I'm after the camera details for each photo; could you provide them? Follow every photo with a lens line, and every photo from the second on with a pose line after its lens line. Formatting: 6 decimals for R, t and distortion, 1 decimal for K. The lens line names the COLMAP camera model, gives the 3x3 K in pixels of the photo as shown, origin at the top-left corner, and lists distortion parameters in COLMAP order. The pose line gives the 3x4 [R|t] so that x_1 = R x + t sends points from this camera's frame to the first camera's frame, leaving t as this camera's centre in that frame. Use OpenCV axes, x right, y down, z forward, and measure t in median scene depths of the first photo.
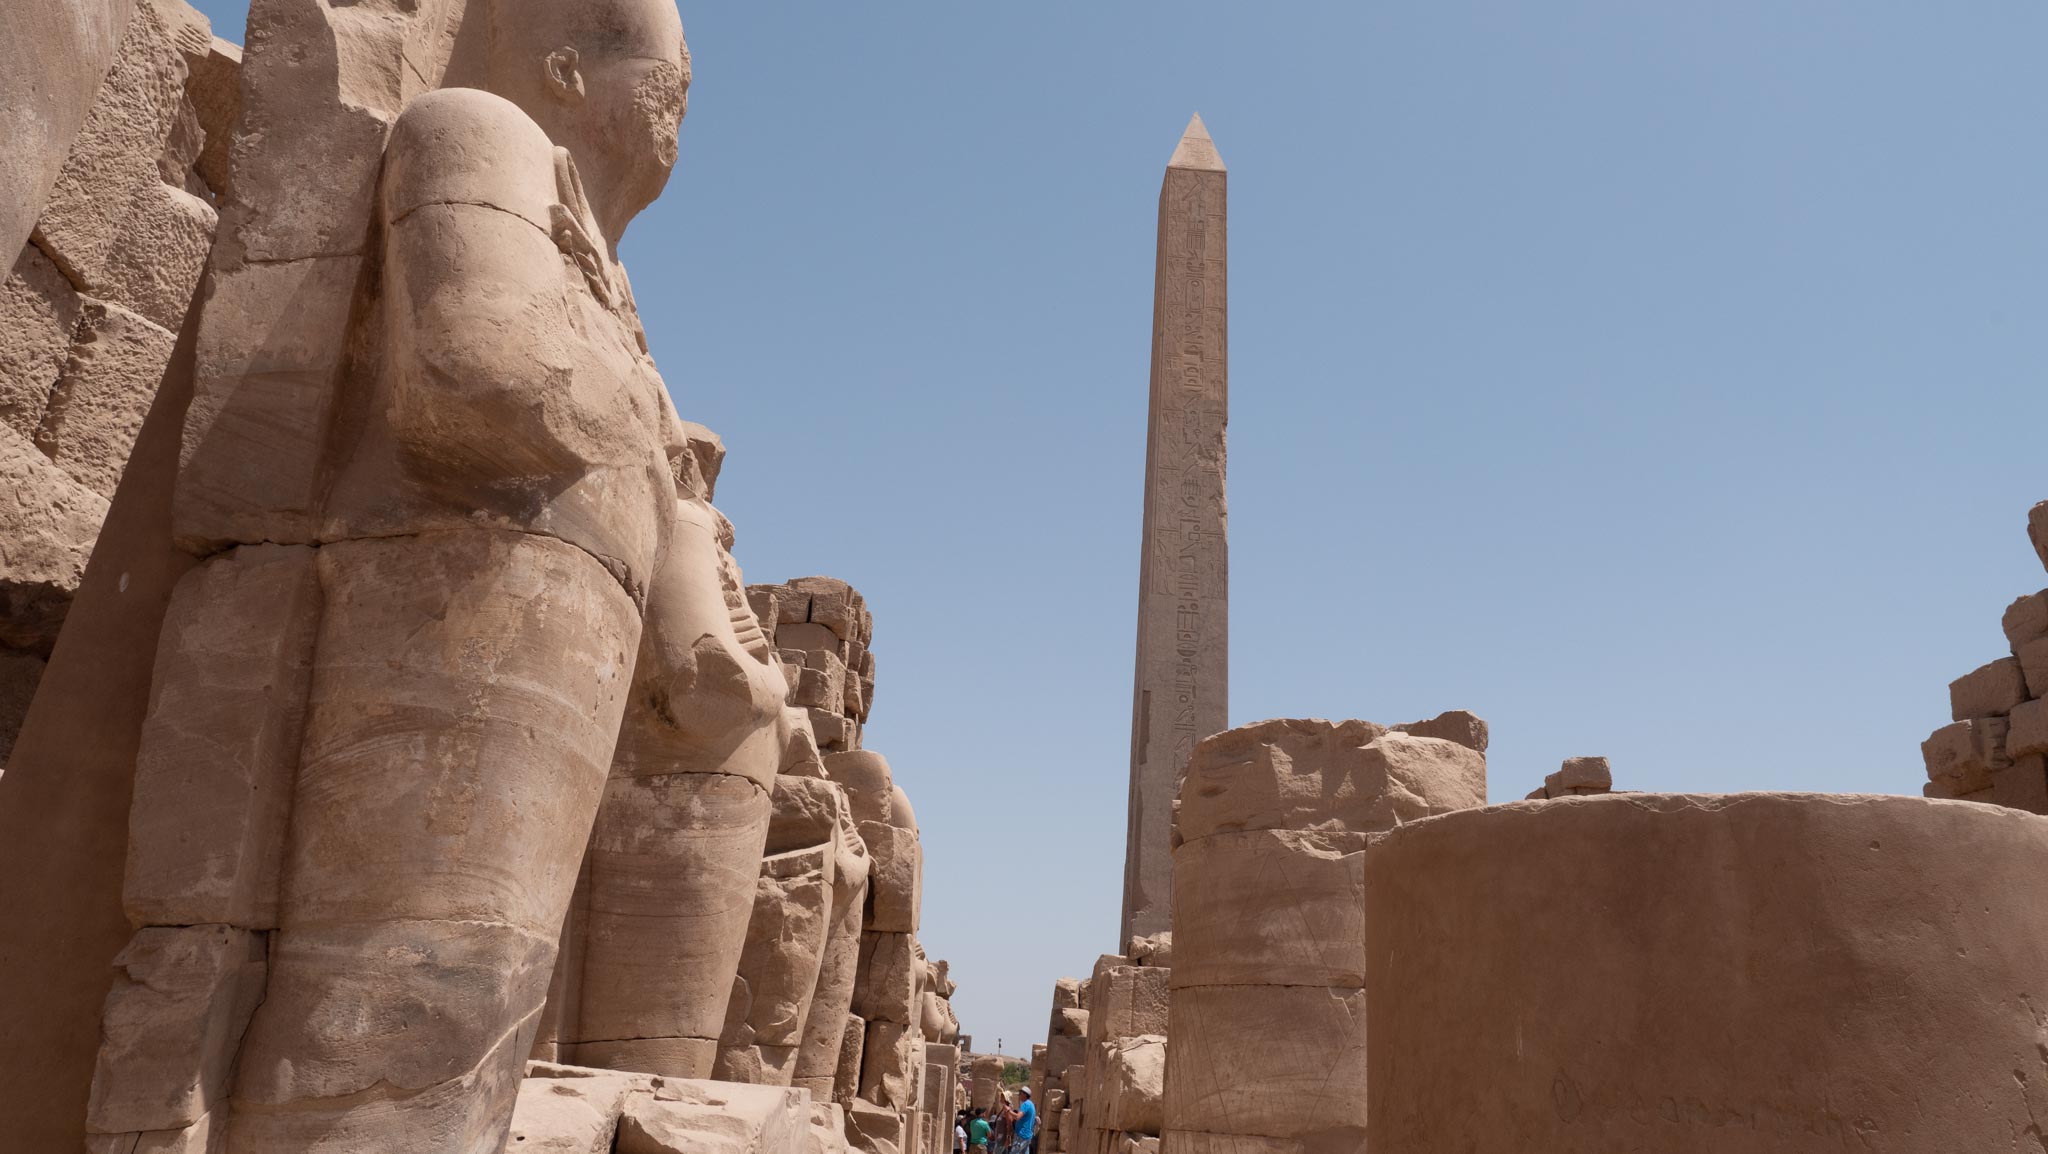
lens RADIAL K [[1532.3, 0, 1019.5], [0, 1532.3, 564.2], [0, 0, 1]] dist [-0.036348, -0.001080]
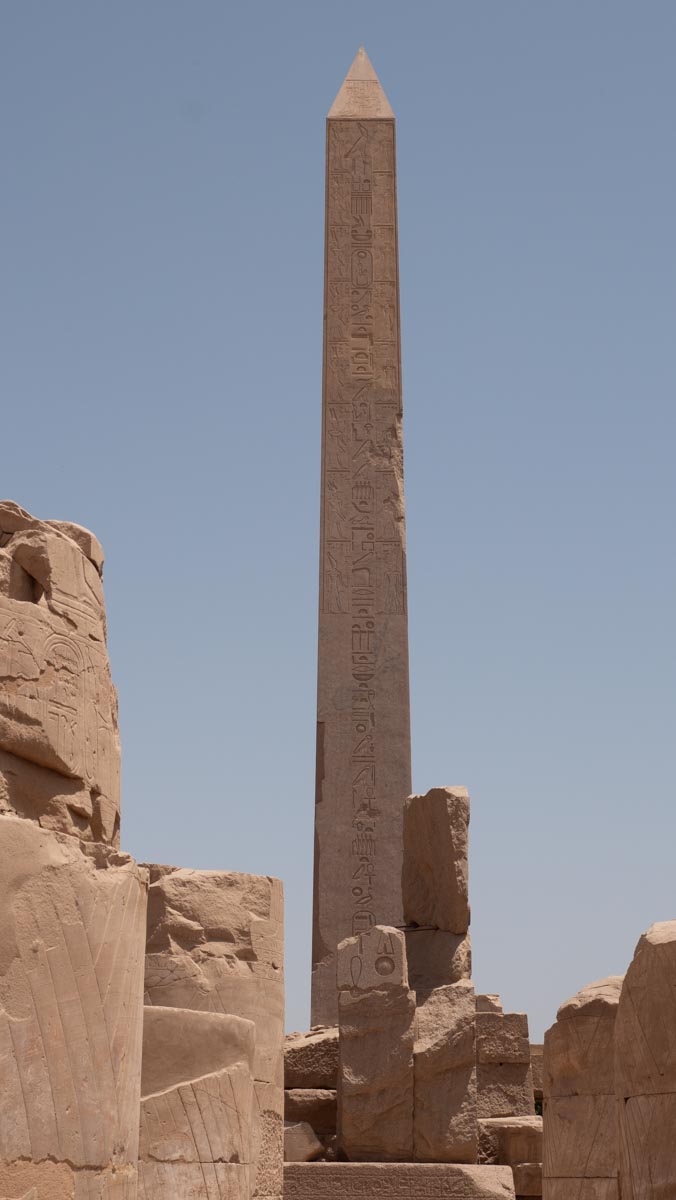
lens RADIAL K [[2025.4, 0, 339.6], [0, 2025.4, 603.2], [0, 0, 1]] dist [-0.013070, 0.000000]
pose [[0.997355, -0.067036, -0.028103, 0.124490], [0.068691, 0.995661, 0.062770, -0.058590], [0.023773, -0.064534, 0.997632, -0.185966]]
